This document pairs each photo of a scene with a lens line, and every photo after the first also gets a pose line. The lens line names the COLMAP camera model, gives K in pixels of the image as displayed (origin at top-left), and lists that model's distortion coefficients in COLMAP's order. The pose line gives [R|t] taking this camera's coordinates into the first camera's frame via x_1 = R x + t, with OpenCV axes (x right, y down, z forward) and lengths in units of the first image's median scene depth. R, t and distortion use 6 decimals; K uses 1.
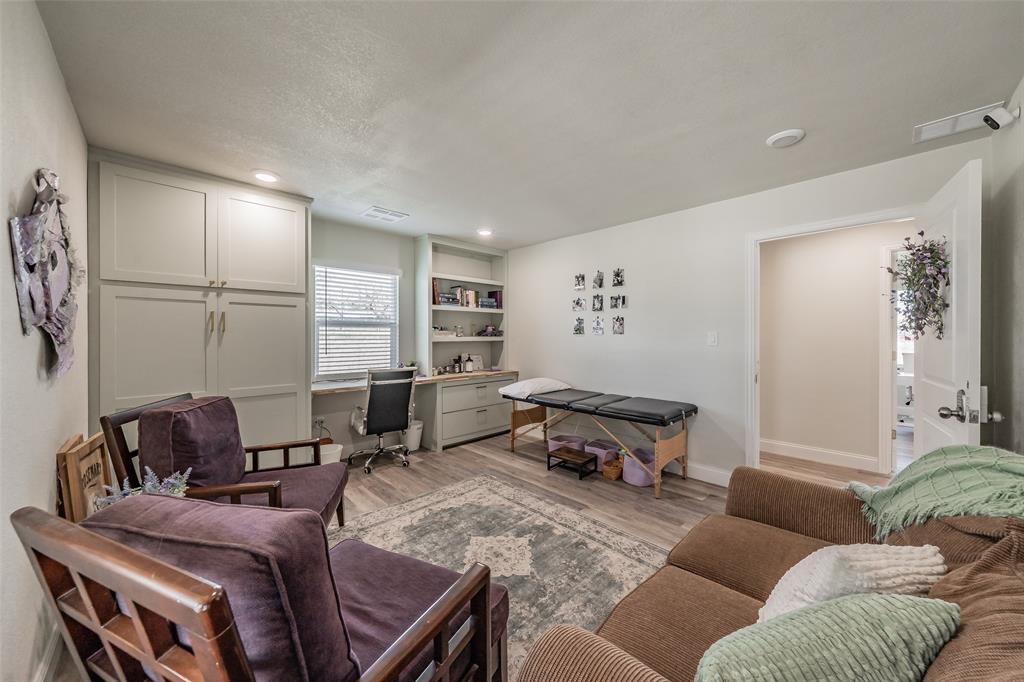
lens RADIAL K [[398.4, 0, 503.5], [0, 398.4, 337.2], [0, 0, 1]] dist [0.001861, 0.000047]
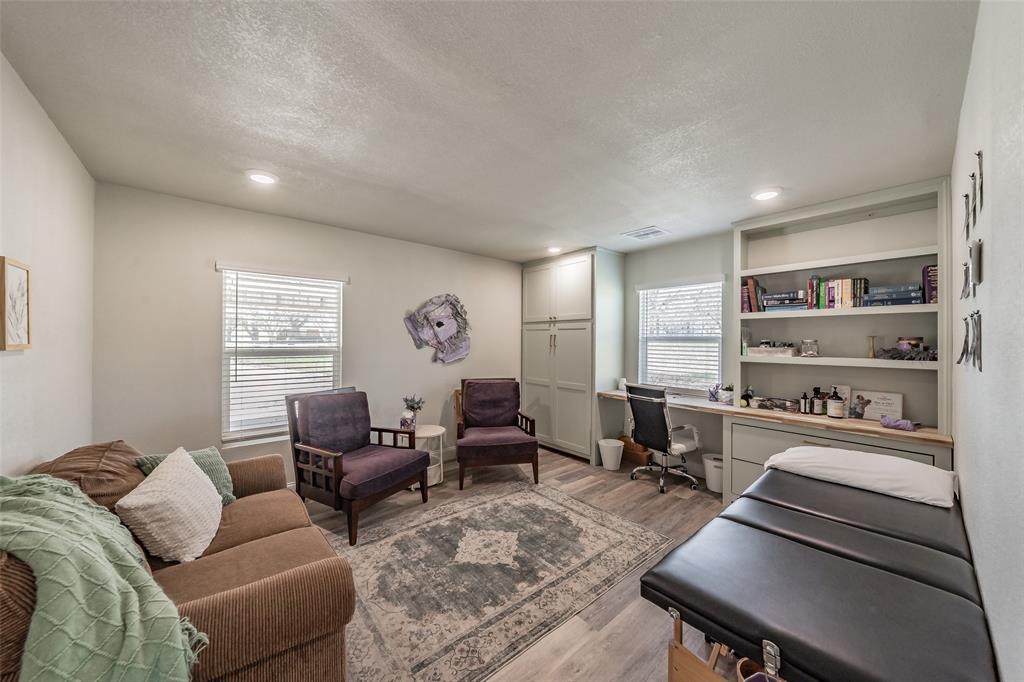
lens RADIAL K [[359.0, 0, 503.7], [0, 359.0, 340.0], [0, 0, 1]] dist [0.001919, 0.000865]
pose [[-0.103616, -0.001414, -0.994616, 0.779229], [-0.008682, 0.999962, -0.000517, -0.036555], [0.994579, 0.008582, -0.103625, 0.883942]]
